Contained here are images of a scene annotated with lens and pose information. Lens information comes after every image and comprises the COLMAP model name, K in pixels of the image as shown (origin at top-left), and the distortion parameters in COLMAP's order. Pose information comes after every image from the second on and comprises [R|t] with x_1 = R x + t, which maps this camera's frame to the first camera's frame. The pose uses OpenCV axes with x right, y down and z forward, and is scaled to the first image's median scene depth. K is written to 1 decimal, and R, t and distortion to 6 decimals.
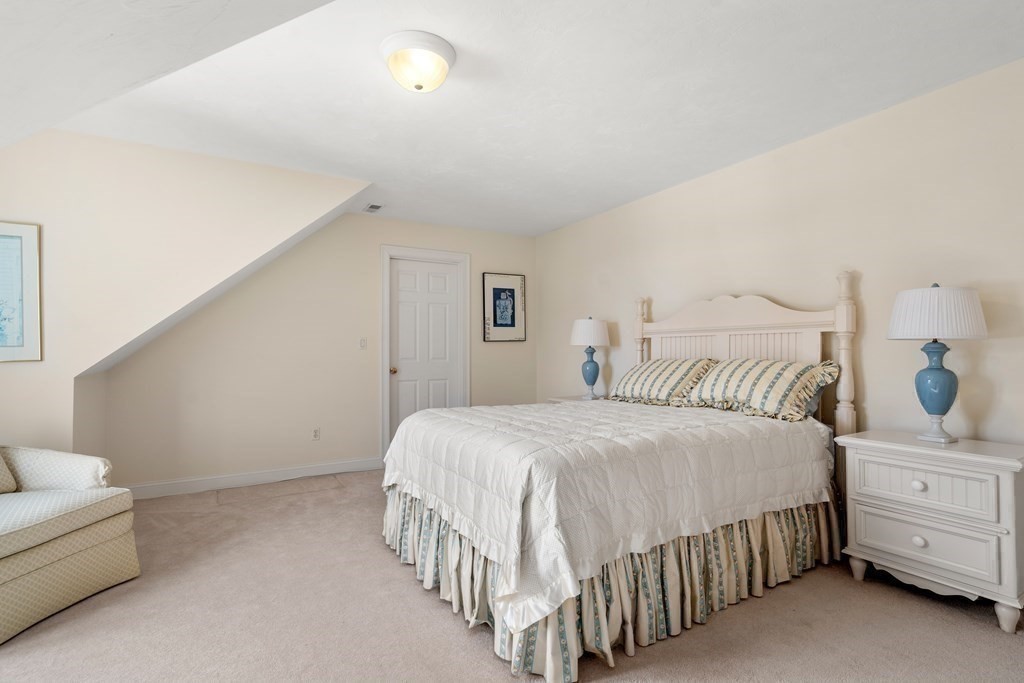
lens RADIAL K [[478.6, 0, 528.5], [0, 478.6, 350.0], [0, 0, 1]] dist [-0.001878, 0.001469]
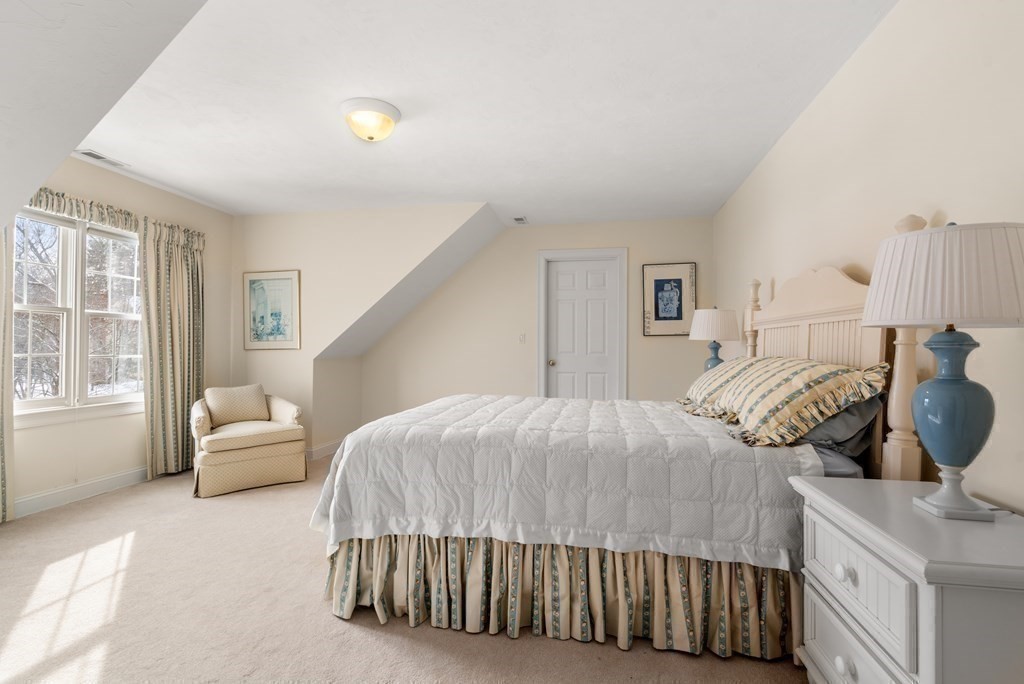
lens RADIAL K [[478.6, 0, 534.3], [0, 478.6, 349.7], [0, 0, 1]] dist [-0.001878, 0.001469]
pose [[0.757324, 0.011851, -0.652932, 0.540461], [-0.006033, 0.999920, 0.011152, 0.000759], [0.653012, -0.004506, 0.757334, 0.177802]]
